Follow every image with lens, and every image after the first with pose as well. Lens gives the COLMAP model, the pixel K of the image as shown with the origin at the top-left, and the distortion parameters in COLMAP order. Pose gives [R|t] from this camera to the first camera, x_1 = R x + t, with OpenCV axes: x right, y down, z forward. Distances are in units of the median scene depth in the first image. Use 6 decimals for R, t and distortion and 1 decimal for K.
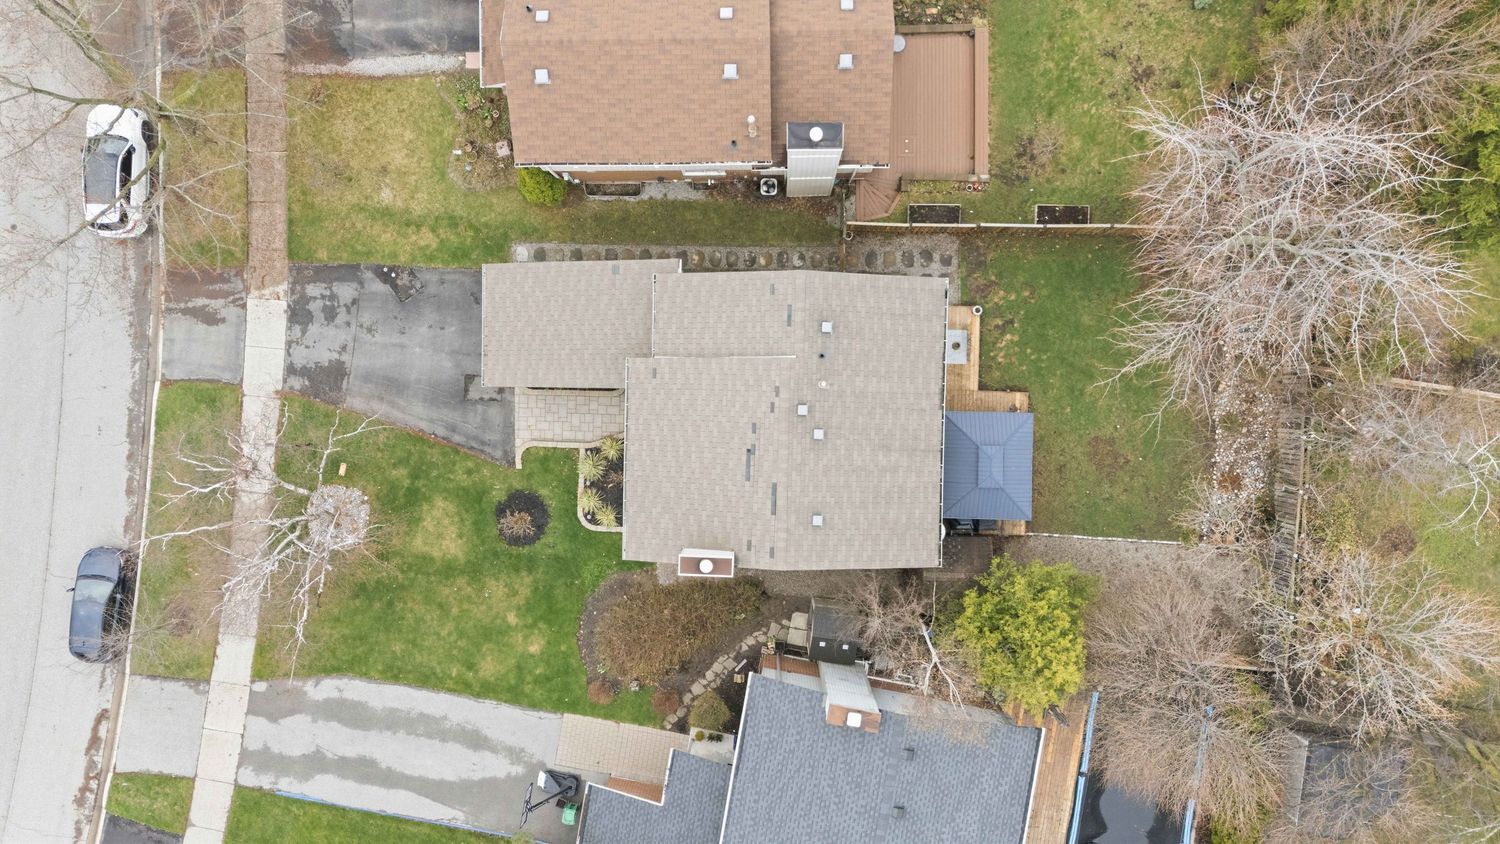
lens RADIAL K [[1088.2, 0, 749.9], [0, 1088.2, 417.3], [0, 0, 1]] dist [0.065247, -0.066718]
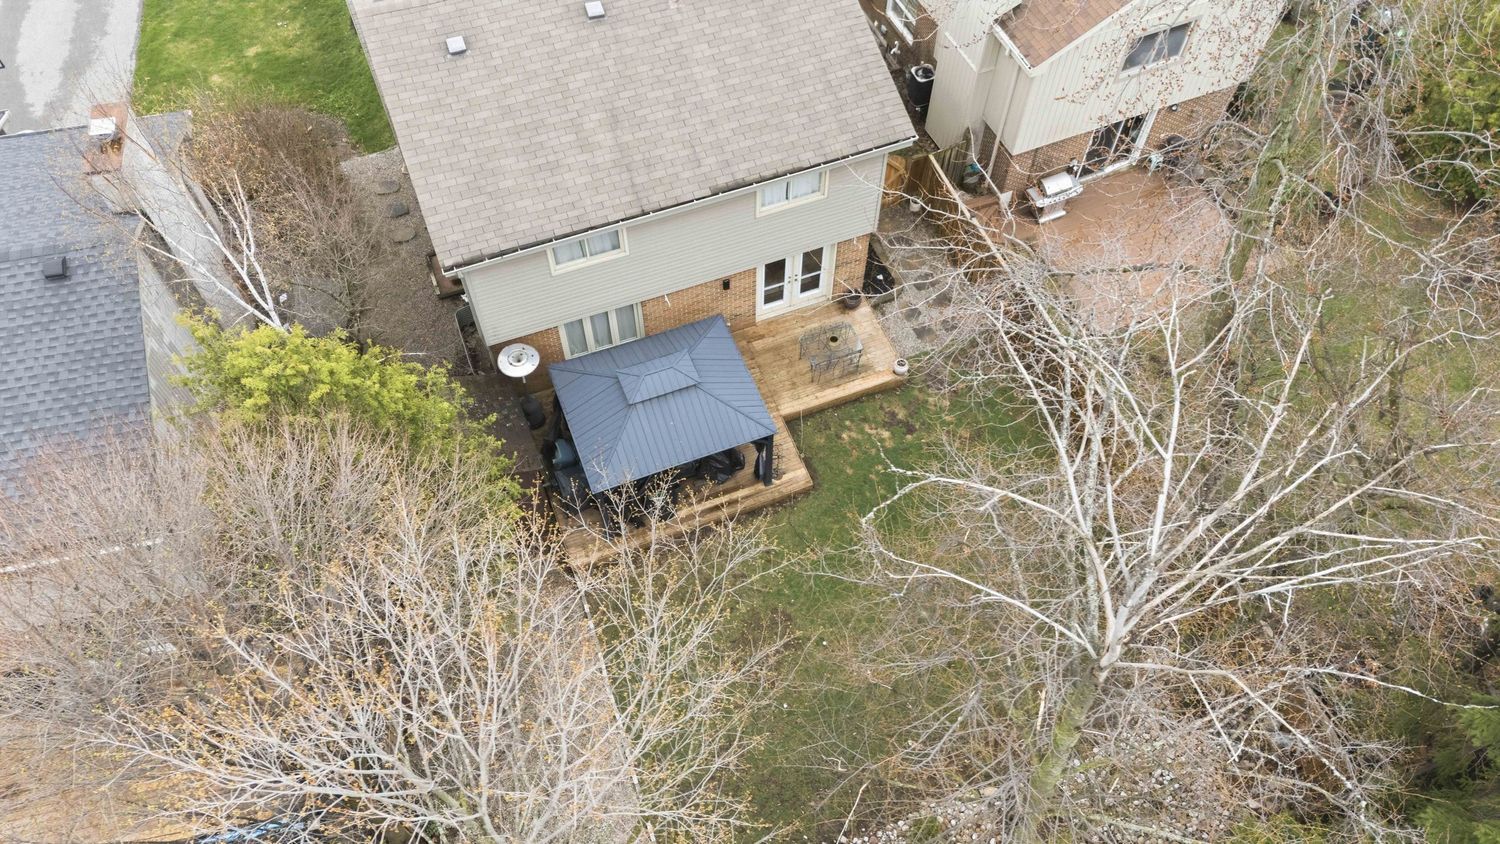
lens RADIAL K [[1088.2, 0, 750.4], [0, 1088.2, 446.5], [0, 0, 1]] dist [0.065247, -0.066718]
pose [[0.386656, 0.799165, -0.460252, 0.475845], [-0.921852, 0.320760, -0.217489, 0.122529], [-0.026179, 0.508378, 0.860736, 0.485560]]
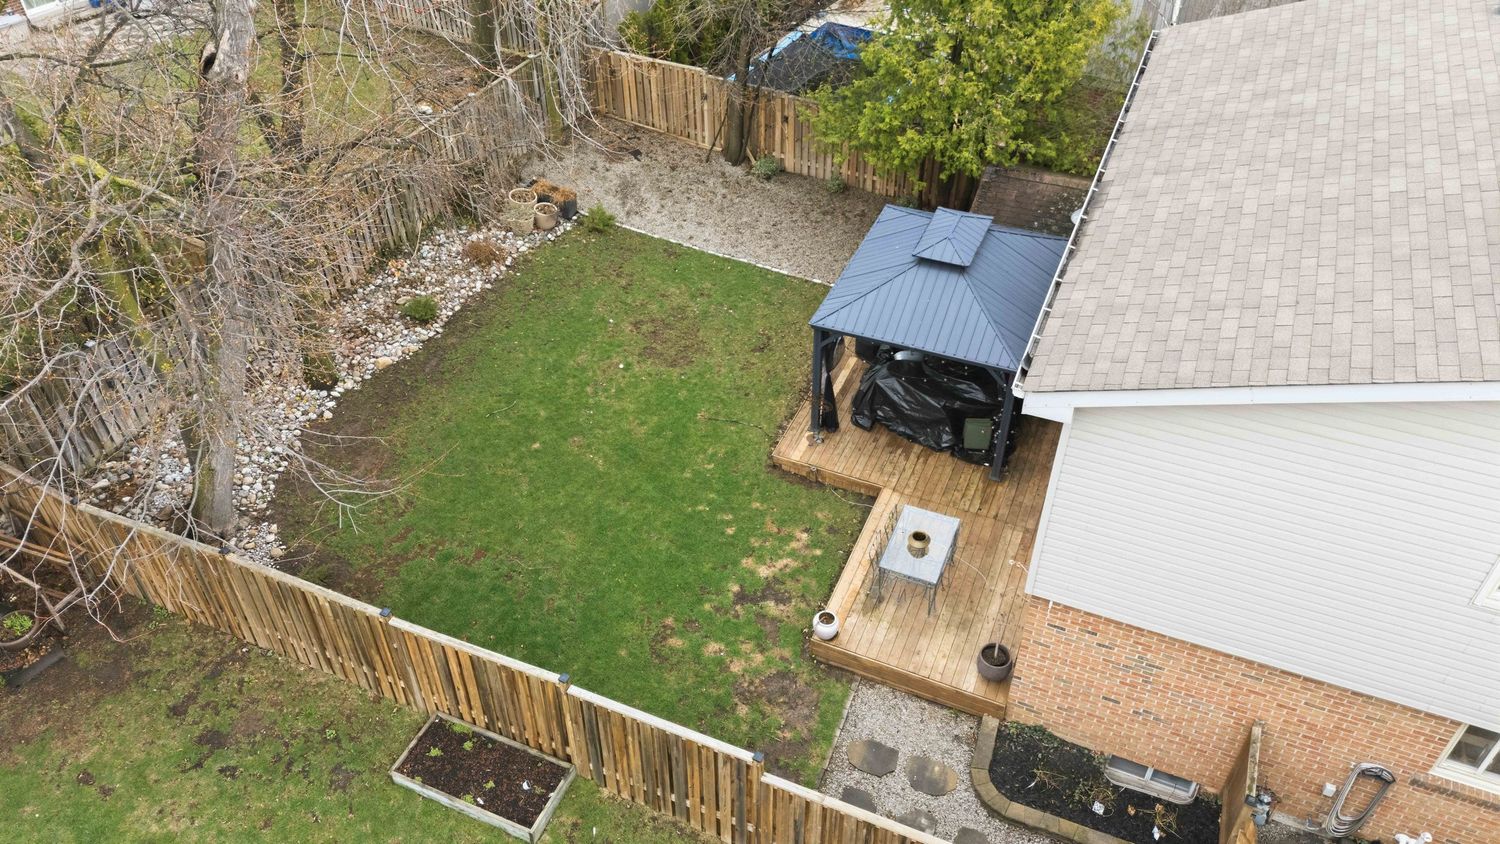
lens RADIAL K [[1088.2, 0, 746.6], [0, 1088.2, 429.1], [0, 0, 1]] dist [0.065247, -0.066718]
pose [[-0.926734, -0.220547, 0.304176, 0.134145], [0.373994, -0.618966, 0.690659, -0.302413], [0.035951, 0.753817, 0.656100, 0.696678]]
